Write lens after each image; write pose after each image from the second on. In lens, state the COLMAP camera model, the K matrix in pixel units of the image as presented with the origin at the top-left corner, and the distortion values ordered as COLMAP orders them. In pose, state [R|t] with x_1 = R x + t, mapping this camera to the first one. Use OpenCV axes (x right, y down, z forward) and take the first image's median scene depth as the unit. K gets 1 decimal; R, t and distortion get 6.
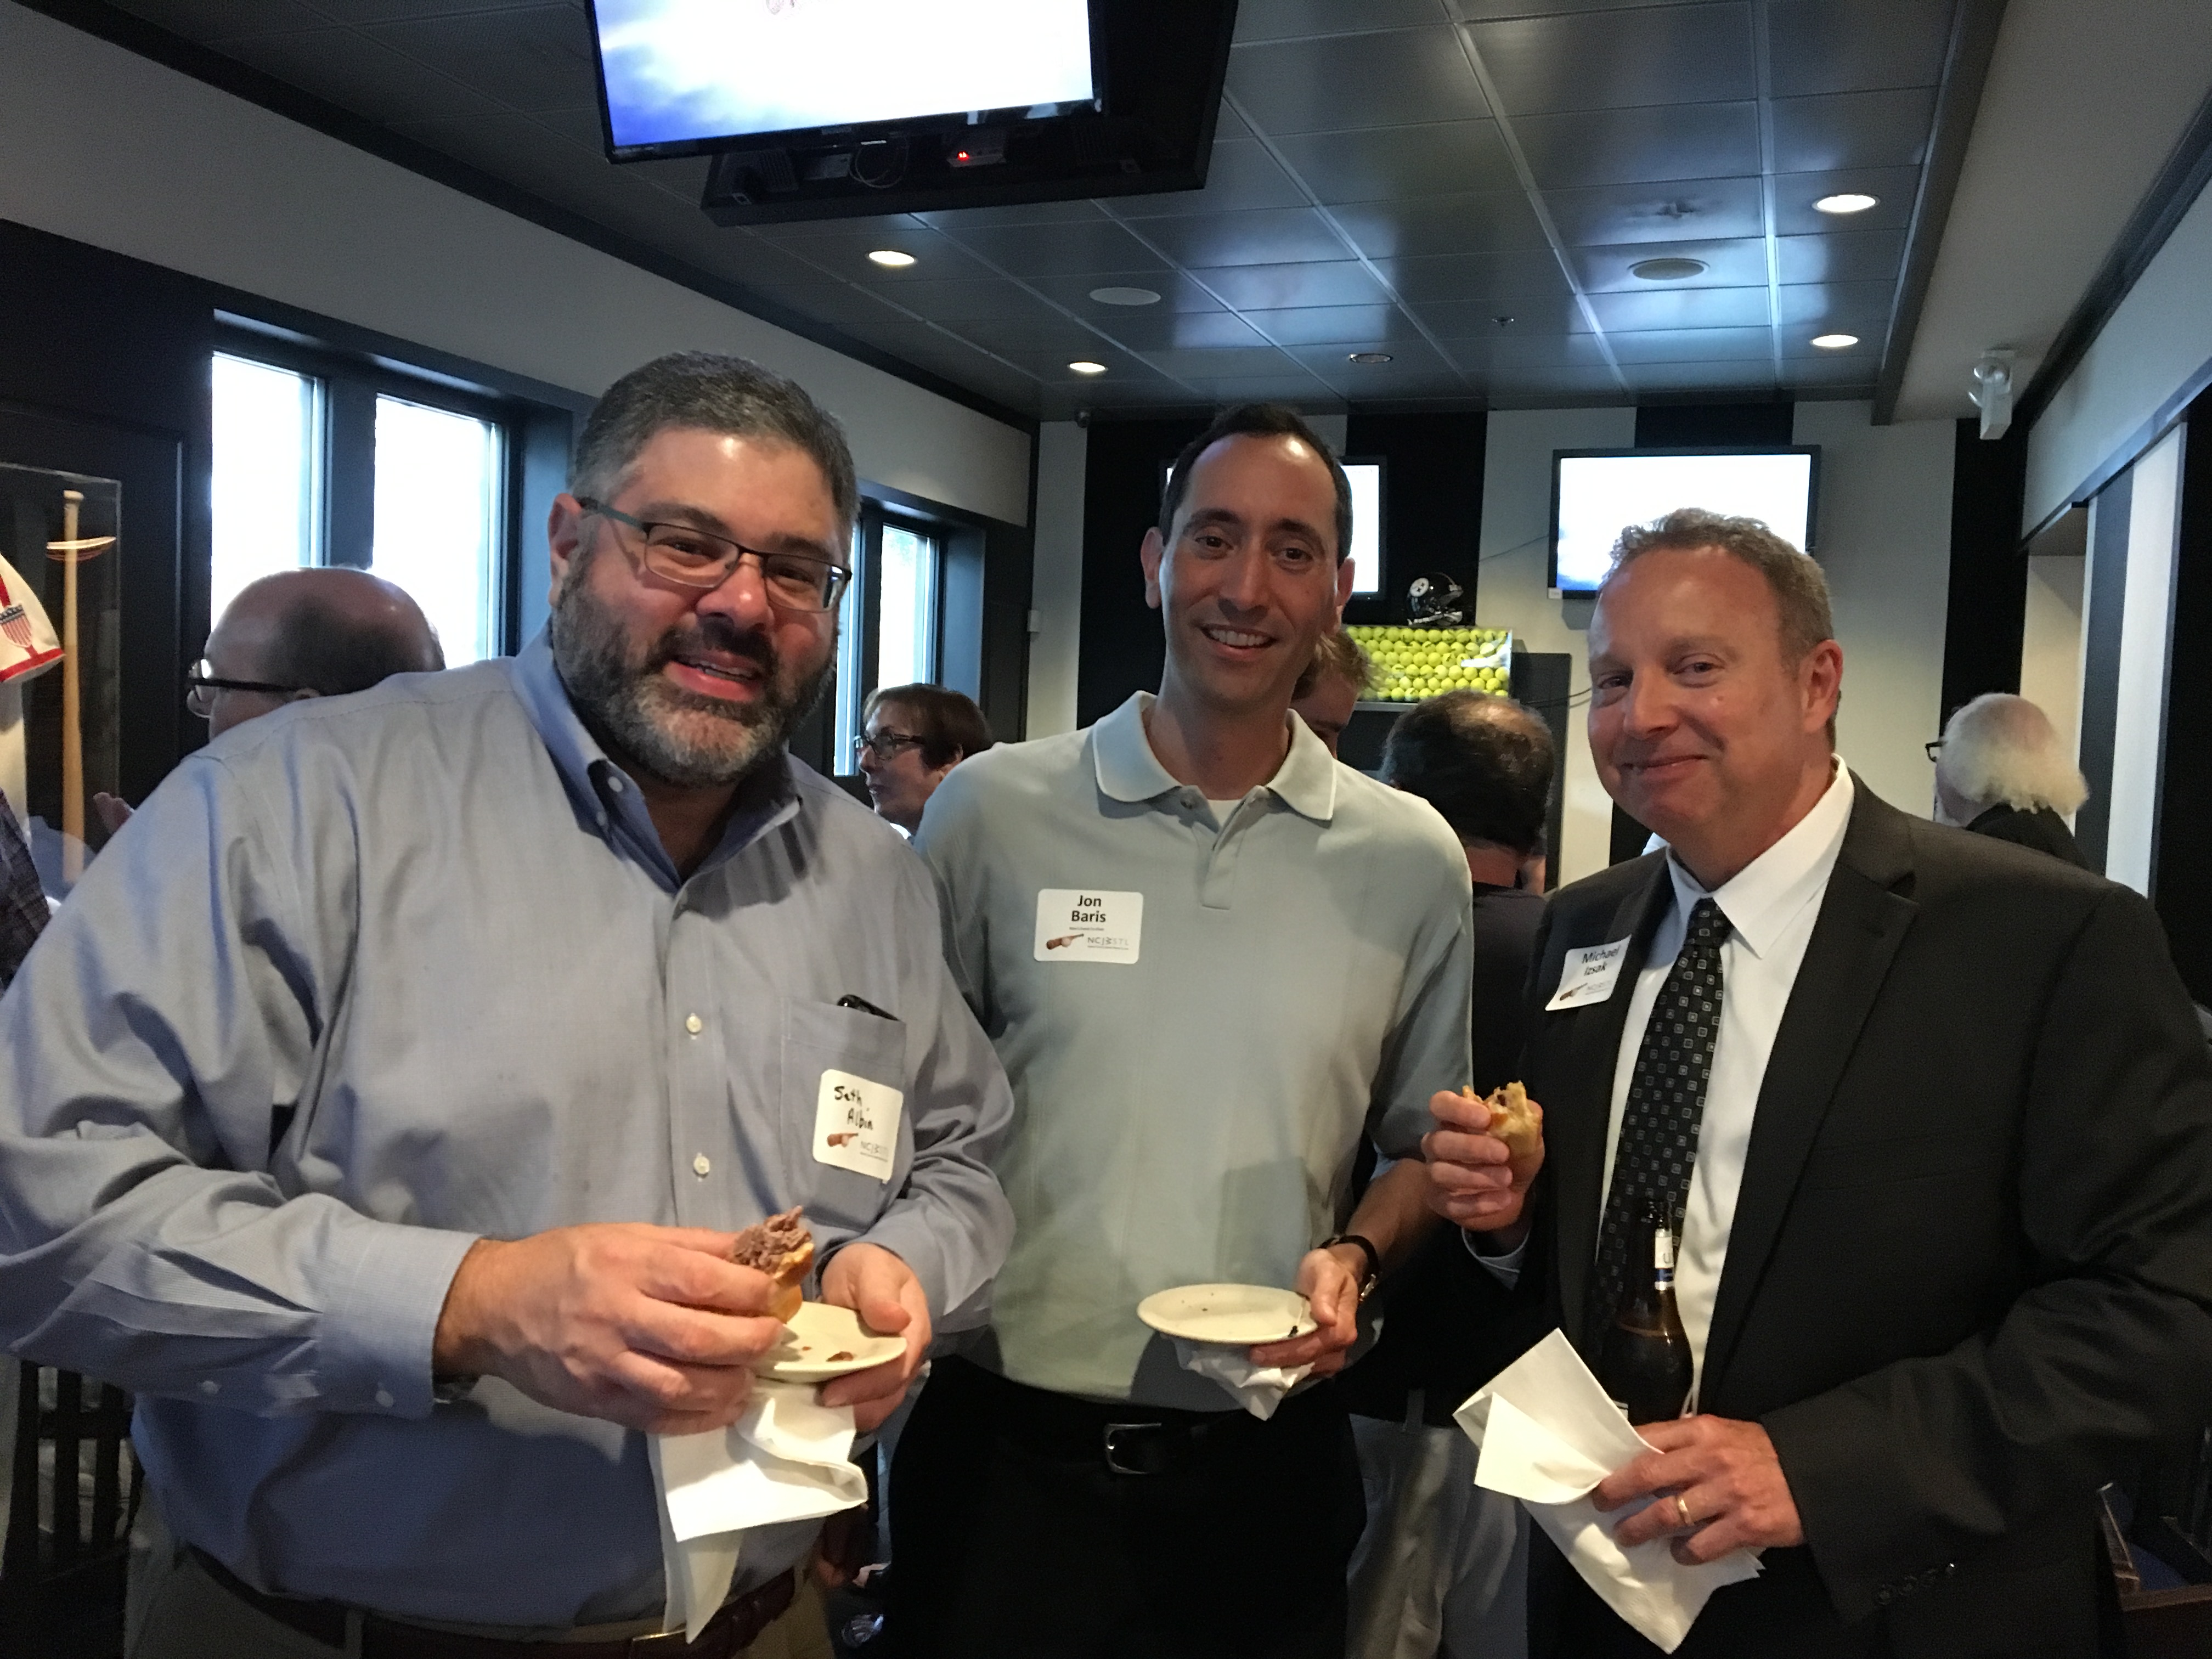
lens RADIAL K [[1850.4, 0, 1106.0], [0, 1850.4, 829.5], [0, 0, 1]] dist [0.072447, -0.010445]
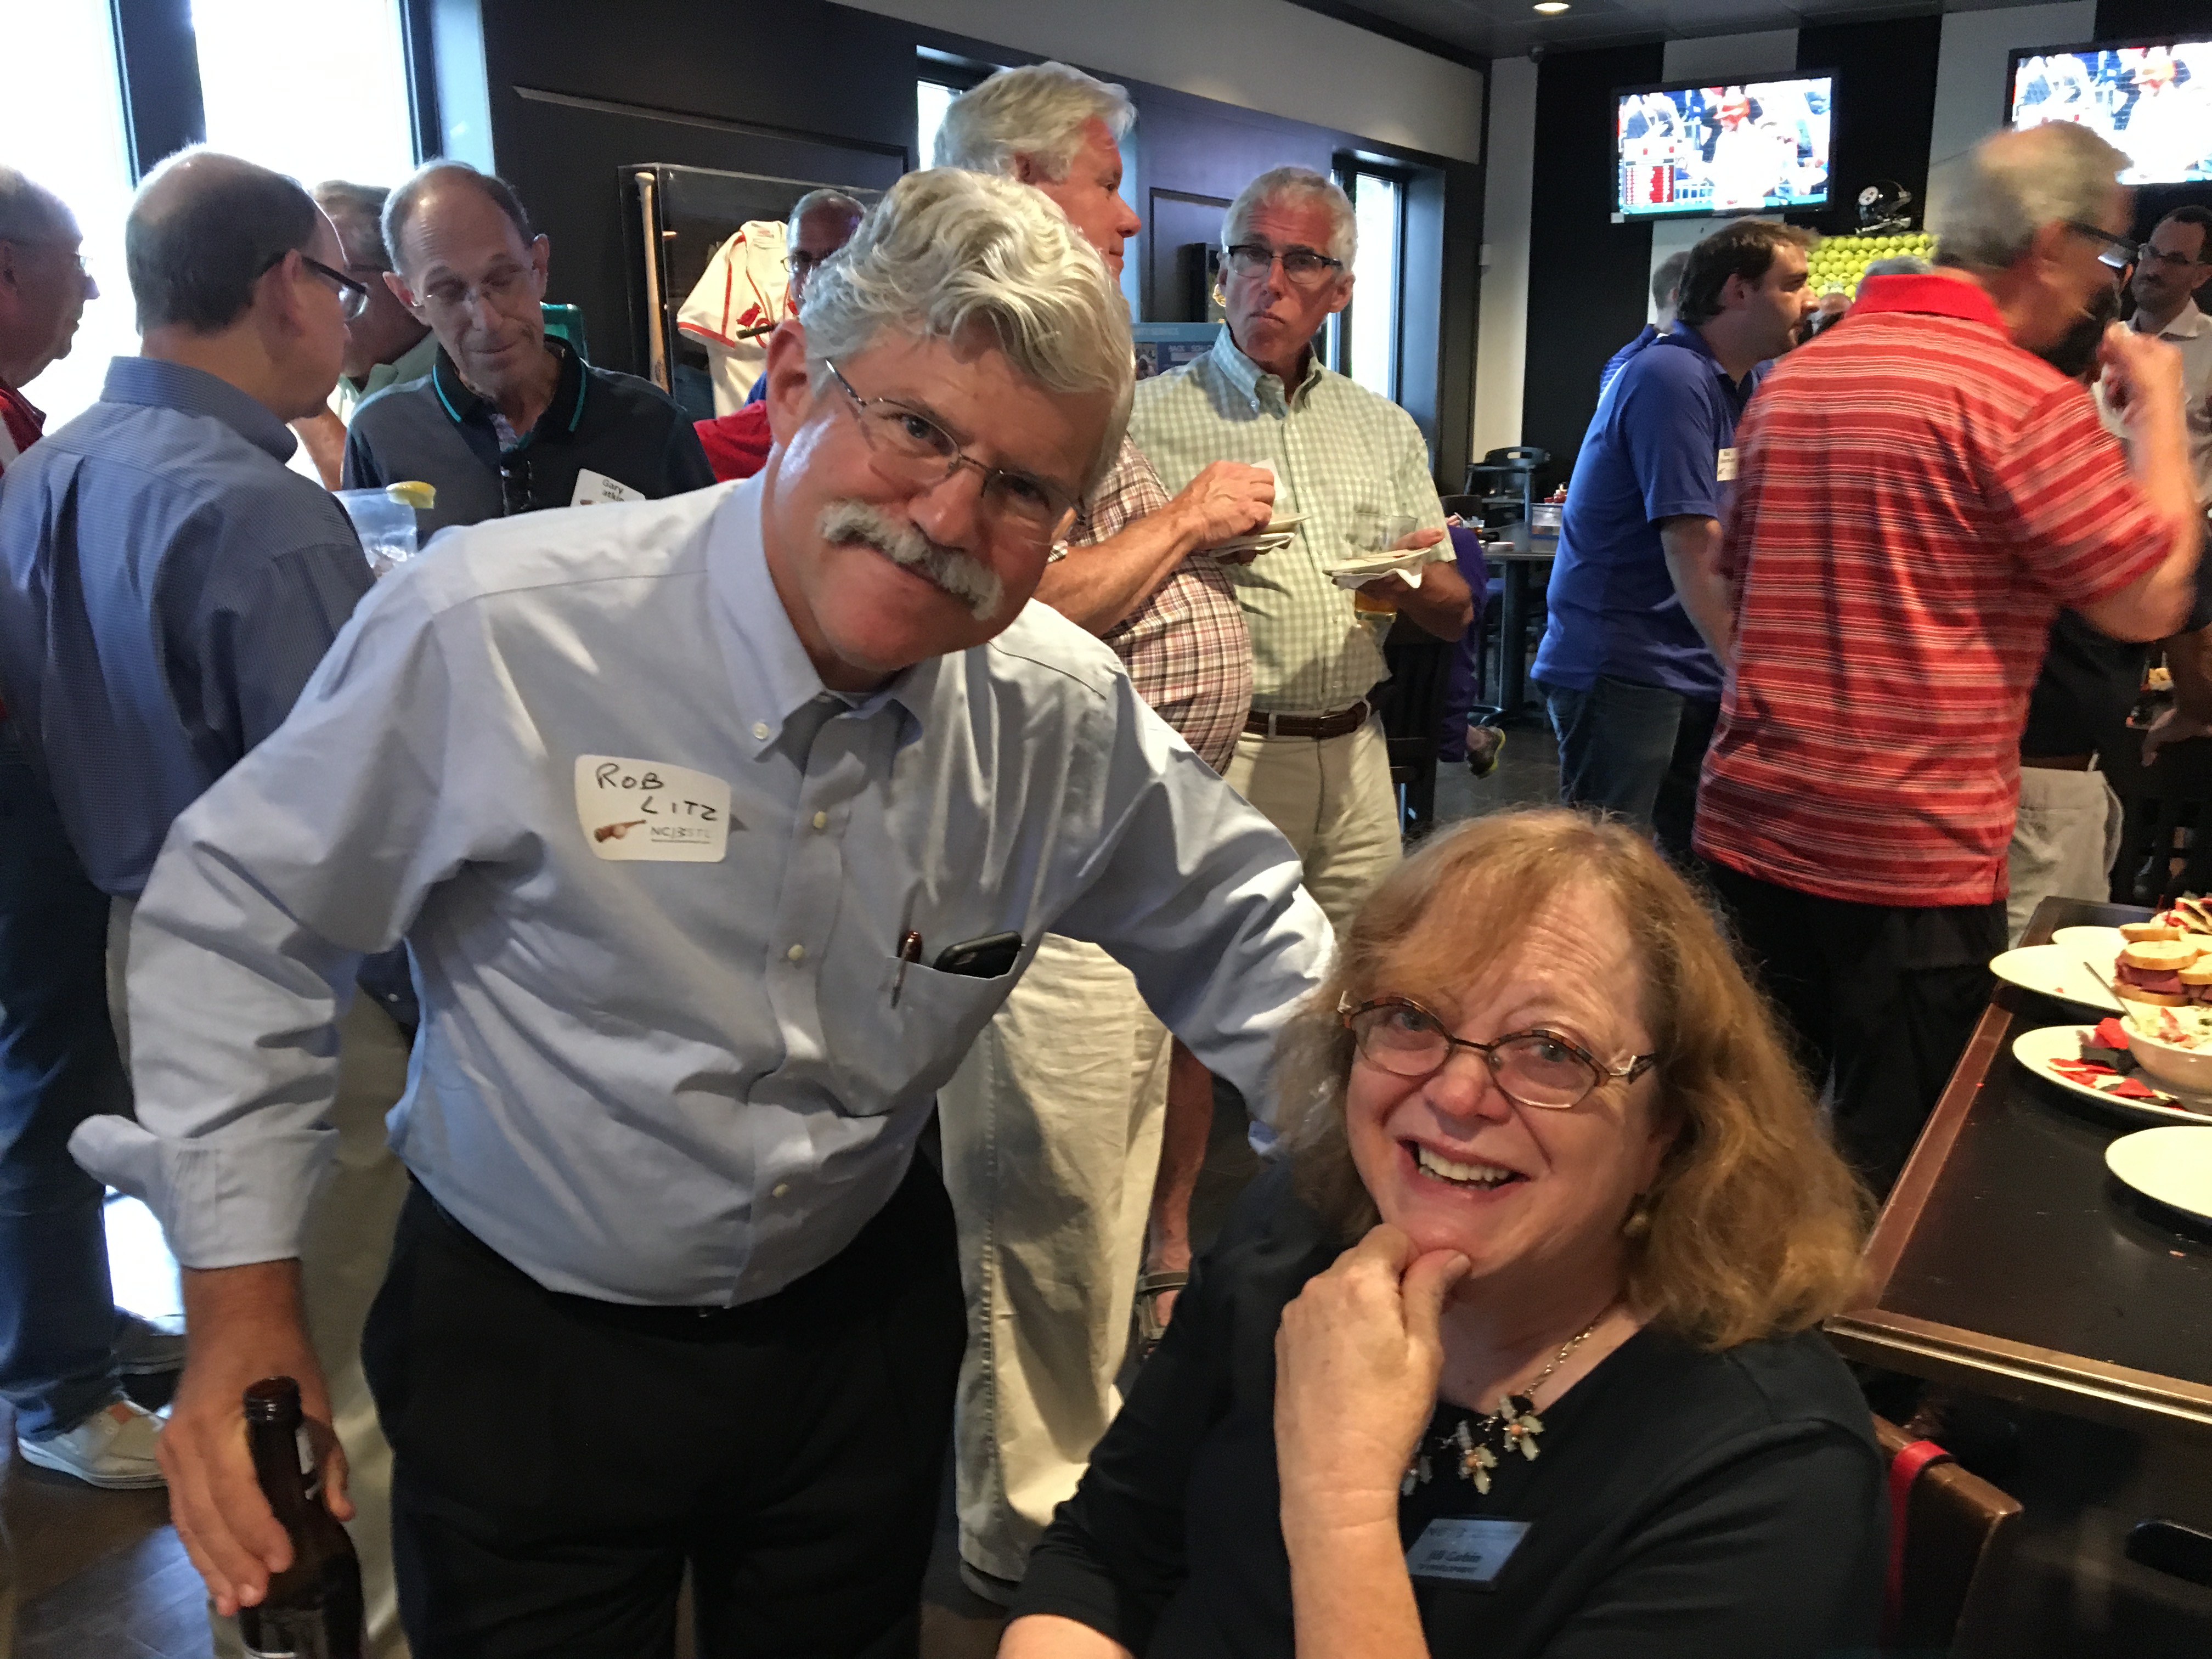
lens RADIAL K [[1875.6, 0, 1106.0], [0, 1875.6, 829.5], [0, 0, 1]] dist [0.075513, -0.105719]
pose [[0.982489, -0.006108, -0.186221, -0.058012], [0.039239, 0.983831, 0.174750, 0.017987], [0.182142, -0.178997, 0.966842, -0.186571]]
